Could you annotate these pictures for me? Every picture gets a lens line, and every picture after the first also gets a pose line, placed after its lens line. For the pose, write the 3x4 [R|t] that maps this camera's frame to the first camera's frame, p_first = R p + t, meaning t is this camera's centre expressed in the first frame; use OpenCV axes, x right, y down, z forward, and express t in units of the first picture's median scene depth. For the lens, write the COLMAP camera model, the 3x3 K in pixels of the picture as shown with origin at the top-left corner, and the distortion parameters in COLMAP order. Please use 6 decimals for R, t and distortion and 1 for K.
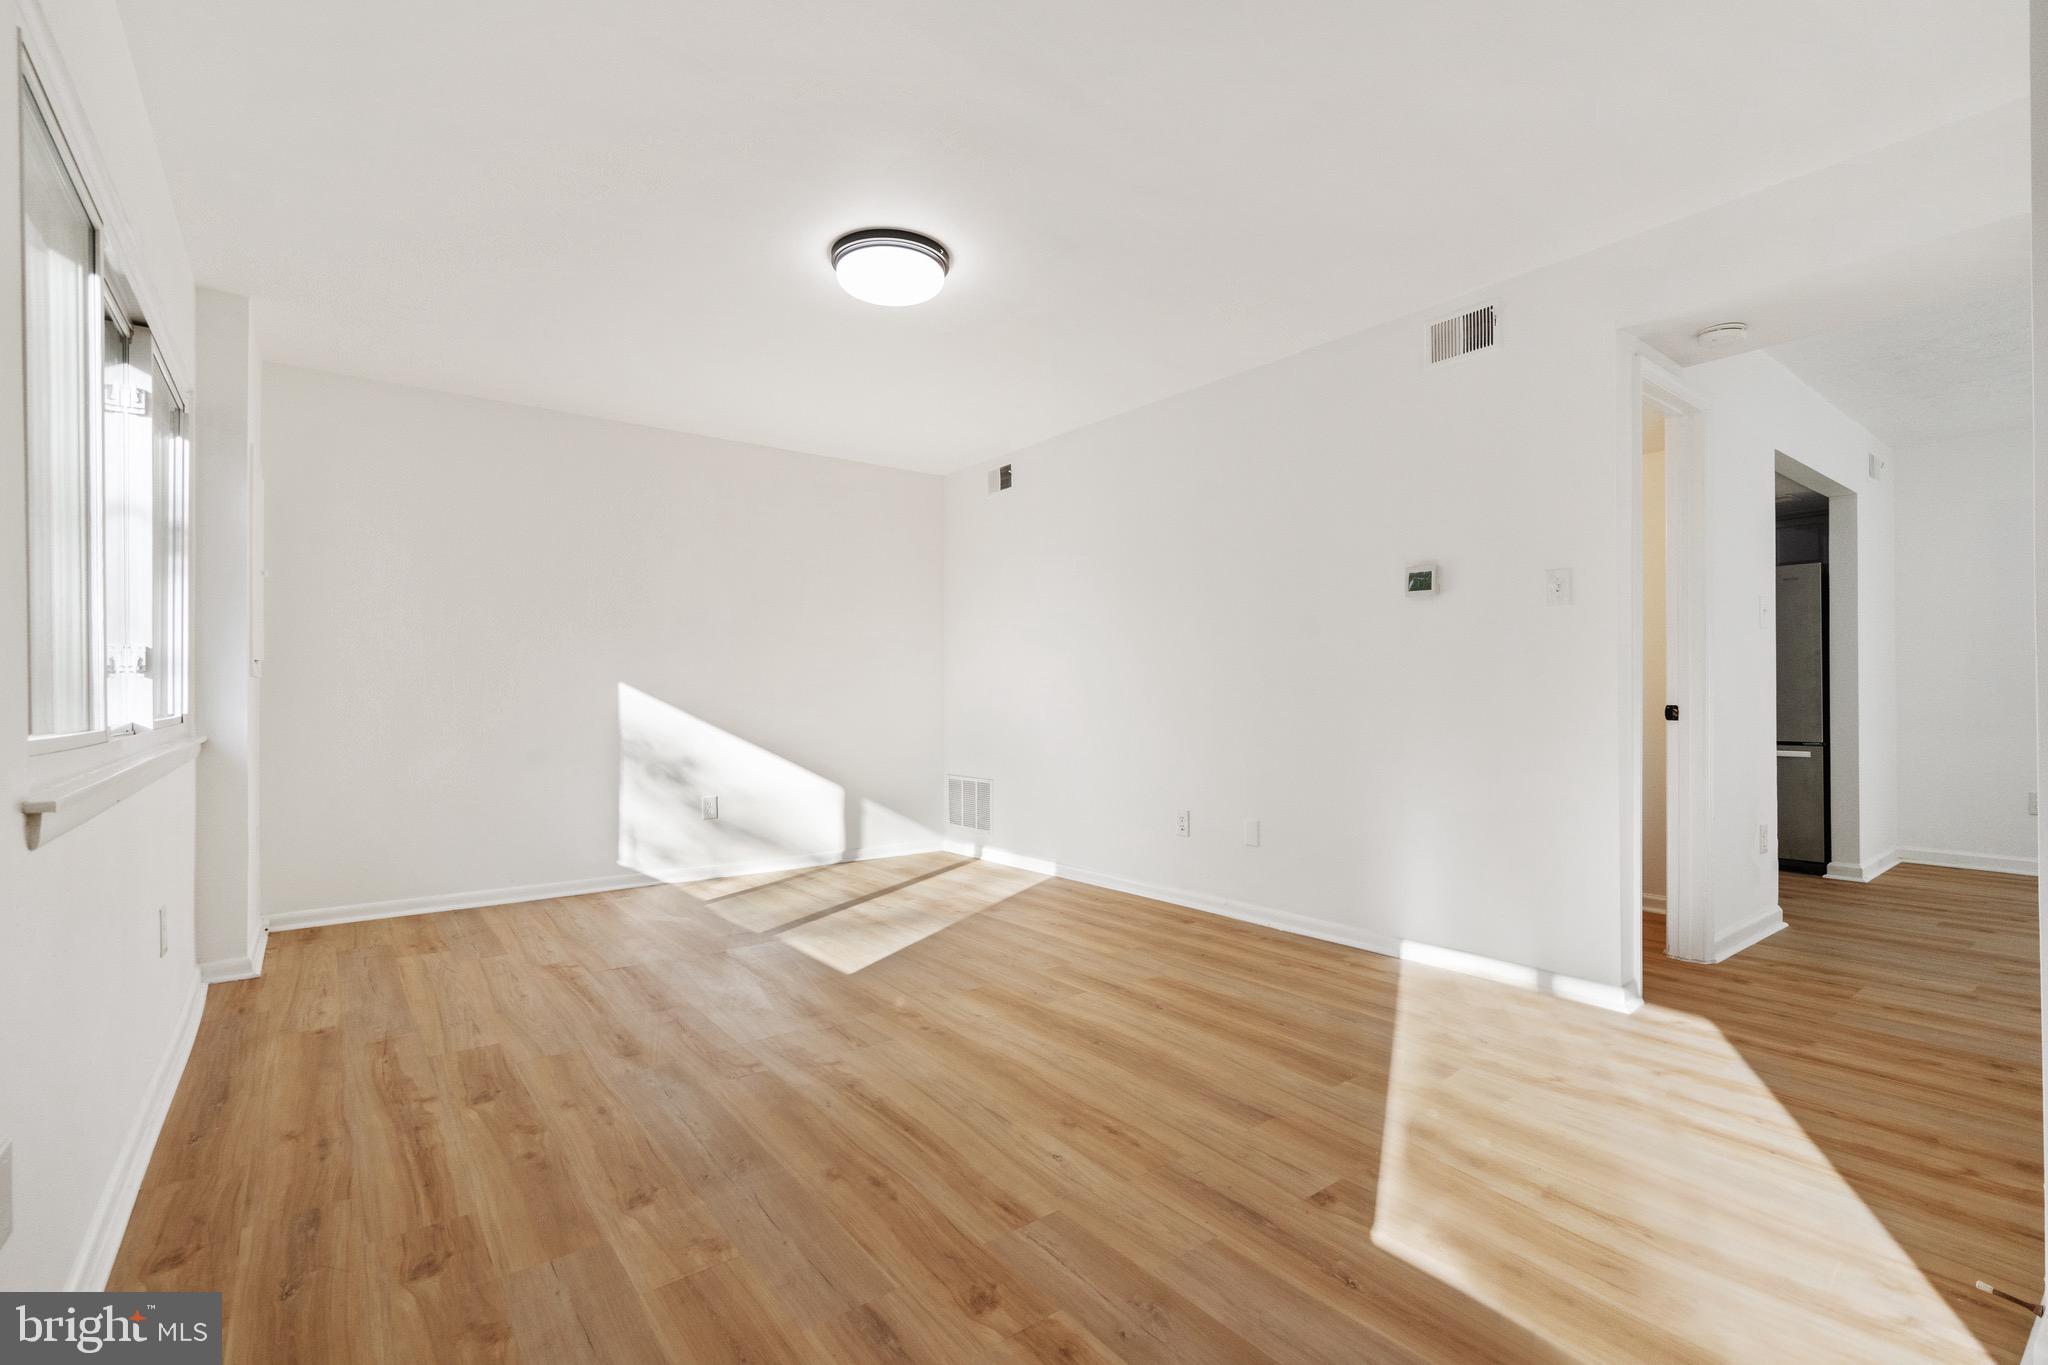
lens RADIAL K [[931.6, 0, 1026.7], [0, 931.6, 691.3], [0, 0, 1]] dist [-0.001040, 0.000941]
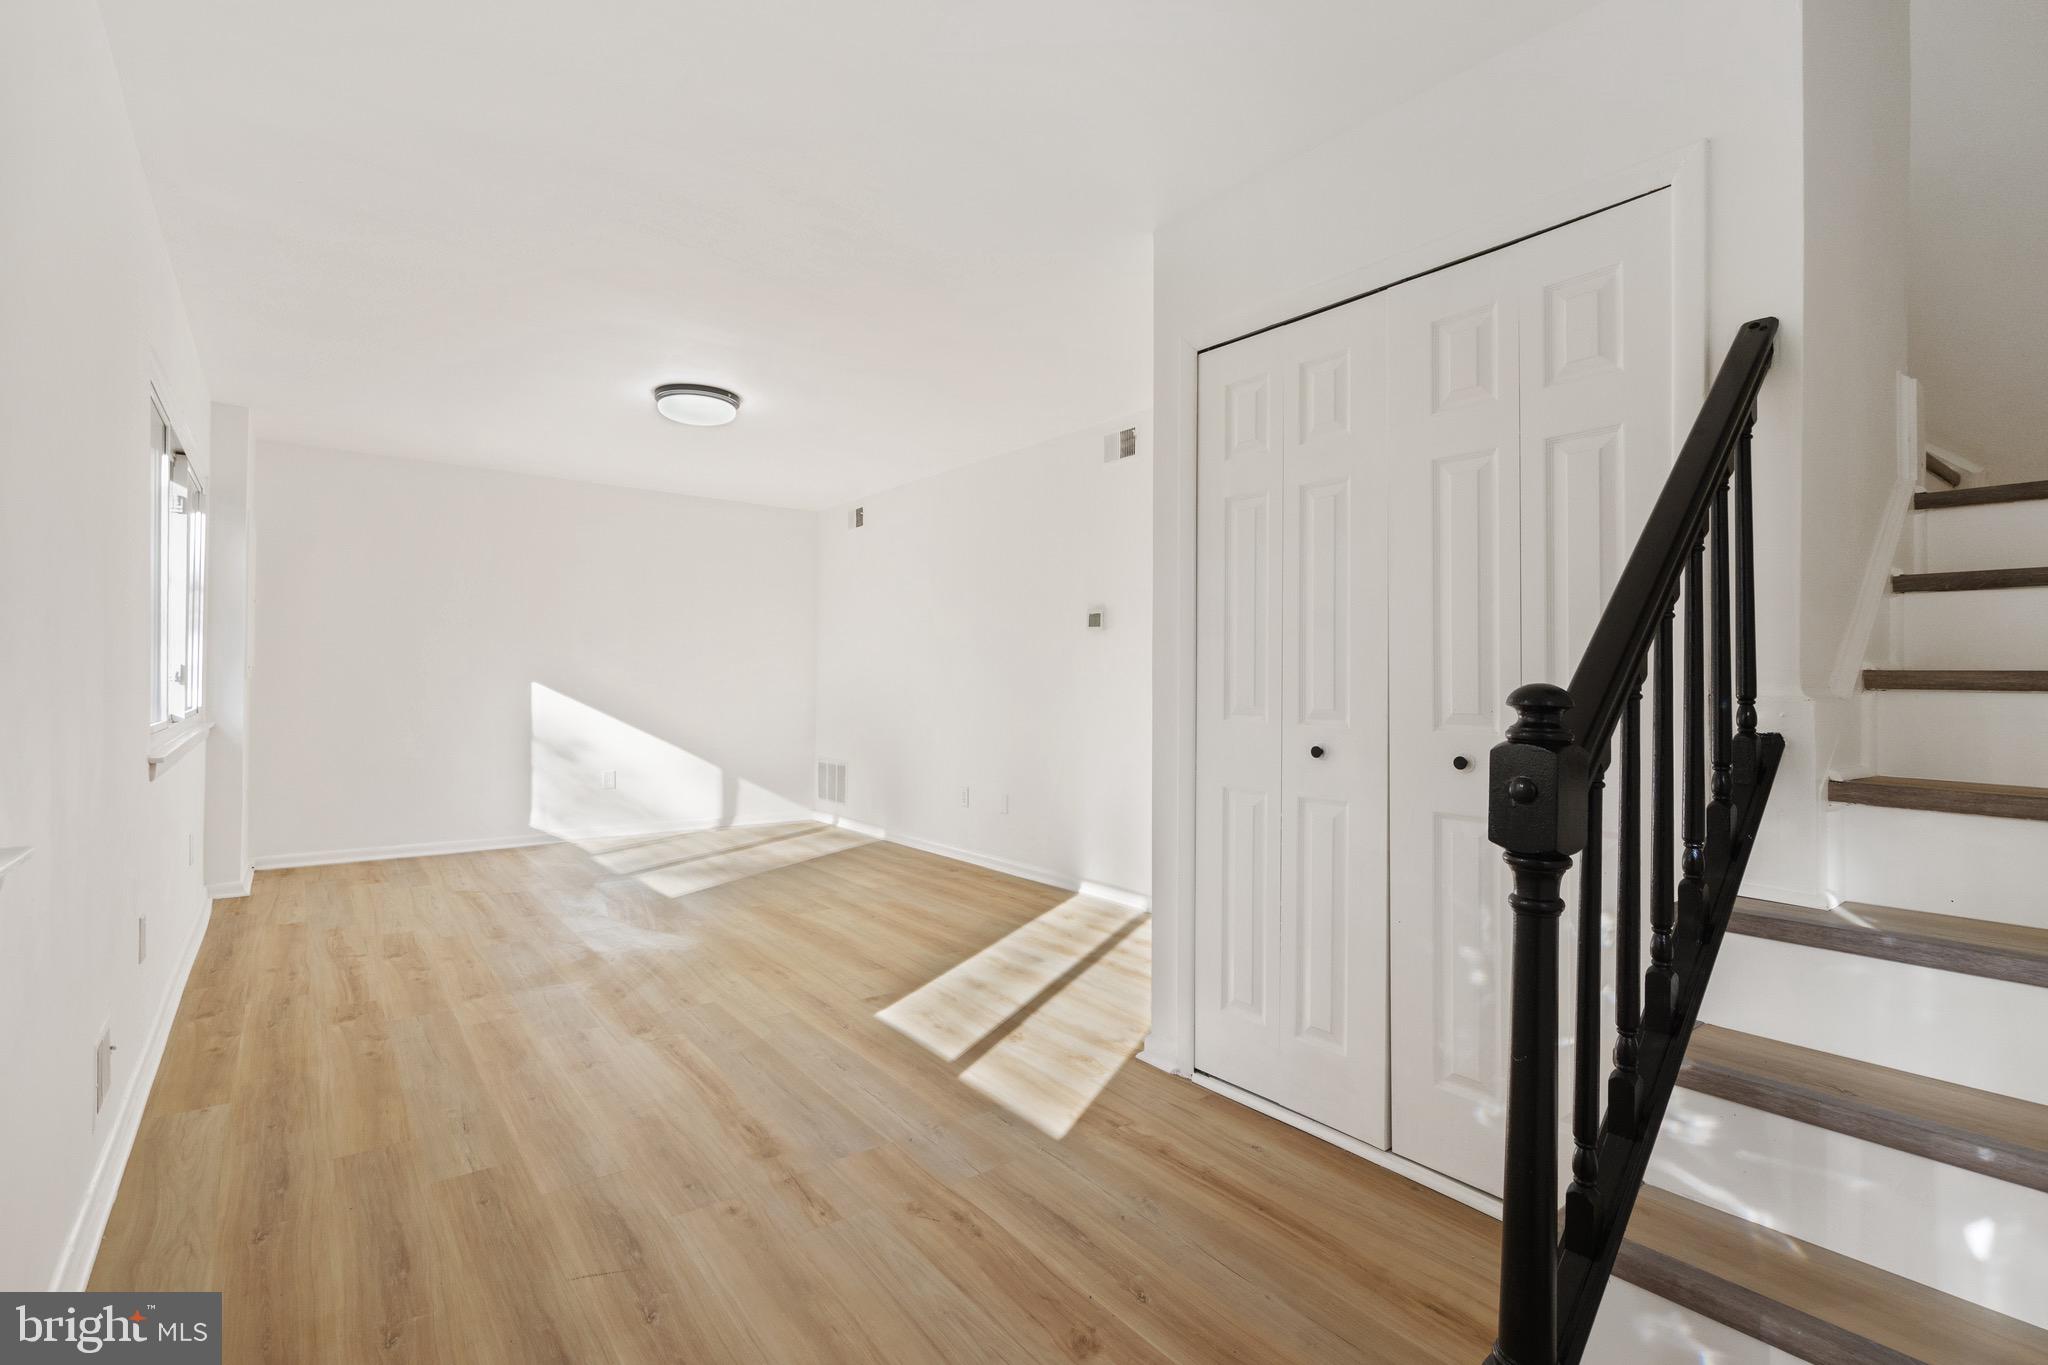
lens RADIAL K [[939.2, 0, 1023.4], [0, 939.2, 677.8], [0, 0, 1]] dist [-0.001434, -0.000007]
pose [[0.999899, 0.011372, 0.008559, 0.328976], [-0.011345, 0.999931, -0.003141, -0.028744], [-0.008595, 0.003044, 0.999958, -0.427802]]
